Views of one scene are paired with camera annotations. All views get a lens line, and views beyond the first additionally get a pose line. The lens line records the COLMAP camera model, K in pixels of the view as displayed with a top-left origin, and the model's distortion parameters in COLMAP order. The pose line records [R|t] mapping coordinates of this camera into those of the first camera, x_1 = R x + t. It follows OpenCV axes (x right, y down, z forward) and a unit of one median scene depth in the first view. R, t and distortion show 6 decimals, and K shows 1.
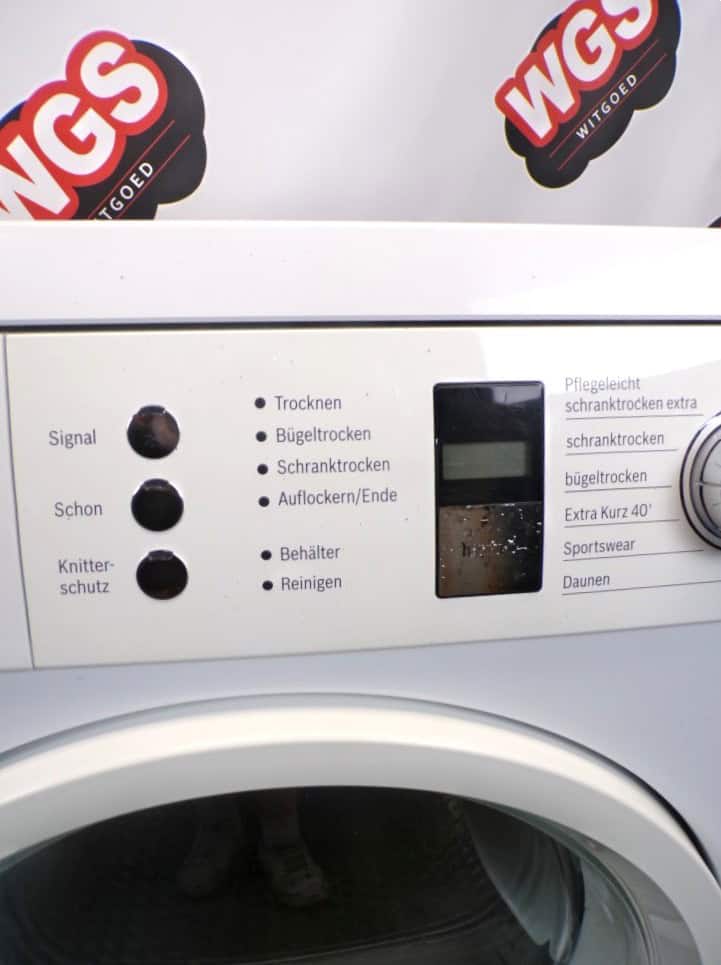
lens RADIAL K [[699.7, 0, 360.5], [0, 699.7, 482.5], [0, 0, 1]] dist [-0.025010, -0.005276]
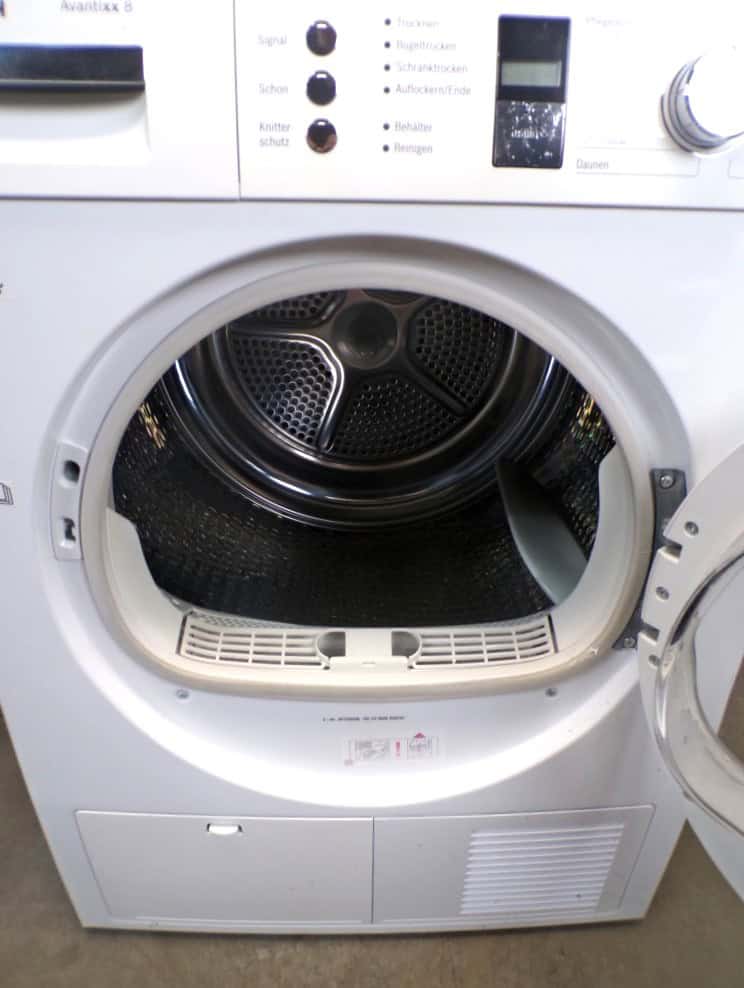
lens RADIAL K [[720.7, 0, 372.0], [0, 720.7, 494.0], [0, 0, 1]] dist [-0.096747, 0.079460]
pose [[0.995371, 0.055699, -0.078316, 0.005228], [-0.044179, 0.988905, 0.141825, 0.653035], [0.085346, -0.137709, 0.986789, -0.655226]]
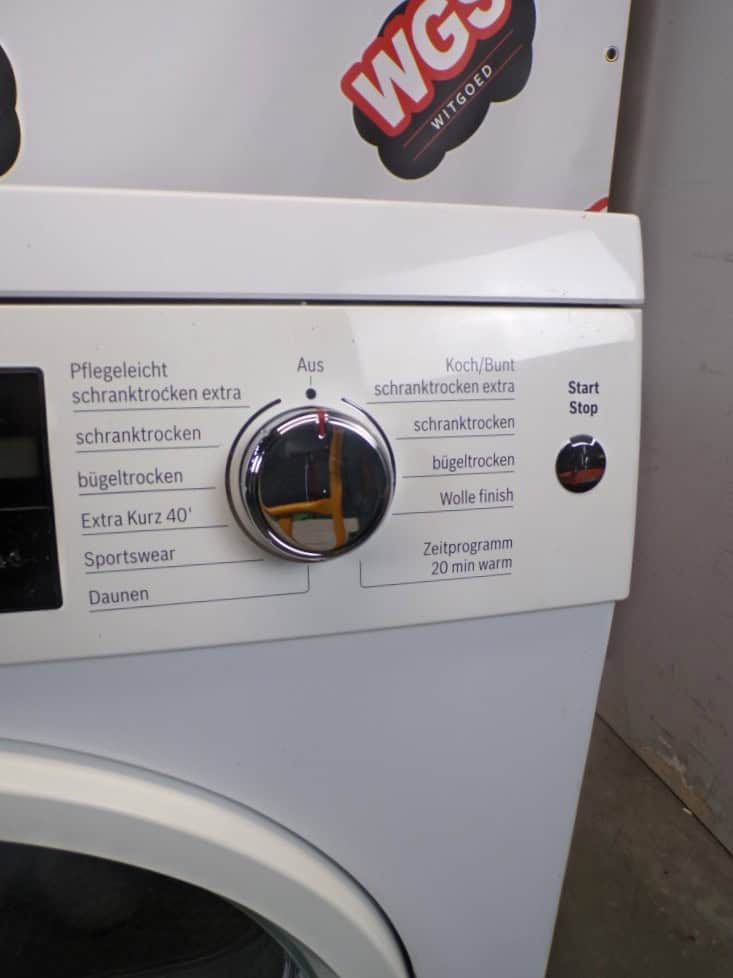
lens RADIAL K [[697.8, 0, 366.5], [0, 697.8, 489.0], [0, 0, 1]] dist [-0.028197, 0.001161]
pose [[0.996604, -0.004391, 0.082223, 0.561376], [0.003281, 0.999902, 0.013637, -0.004323], [-0.082275, -0.013321, 0.996521, 0.103703]]
